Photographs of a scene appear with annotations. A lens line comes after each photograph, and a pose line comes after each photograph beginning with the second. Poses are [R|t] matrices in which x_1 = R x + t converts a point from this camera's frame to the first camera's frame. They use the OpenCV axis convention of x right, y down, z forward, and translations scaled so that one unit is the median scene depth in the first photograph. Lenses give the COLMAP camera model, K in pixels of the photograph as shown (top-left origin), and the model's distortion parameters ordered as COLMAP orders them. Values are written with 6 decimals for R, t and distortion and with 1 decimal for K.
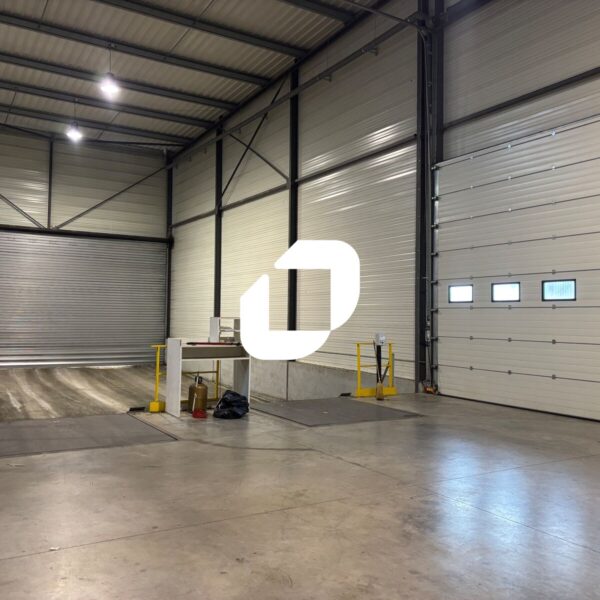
lens RADIAL K [[603.1, 0, 300.1], [0, 603.1, 299.6], [0, 0, 1]] dist [0.023485, 0.000000]
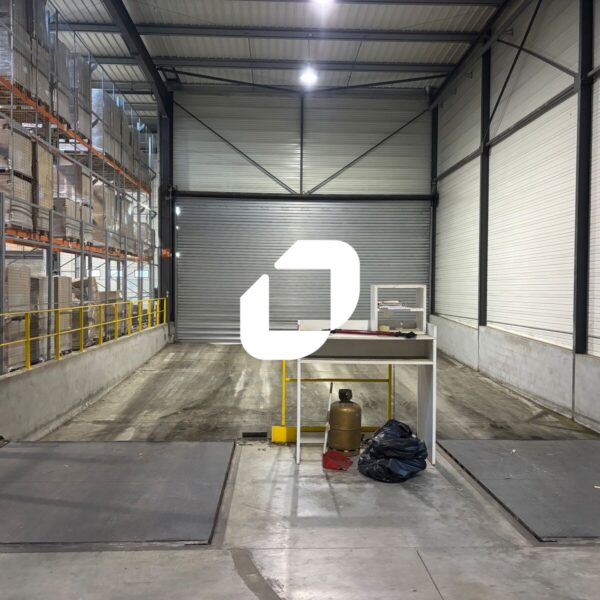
lens RADIAL K [[603.1, 0, 299.6], [0, 603.1, 302.9], [0, 0, 1]] dist [0.023485, 0.000000]
pose [[0.875233, 0.002176, -0.483698, 0.026317], [0.021713, 0.998805, 0.043783, 0.007939], [0.483215, -0.048823, 0.874139, 0.189592]]
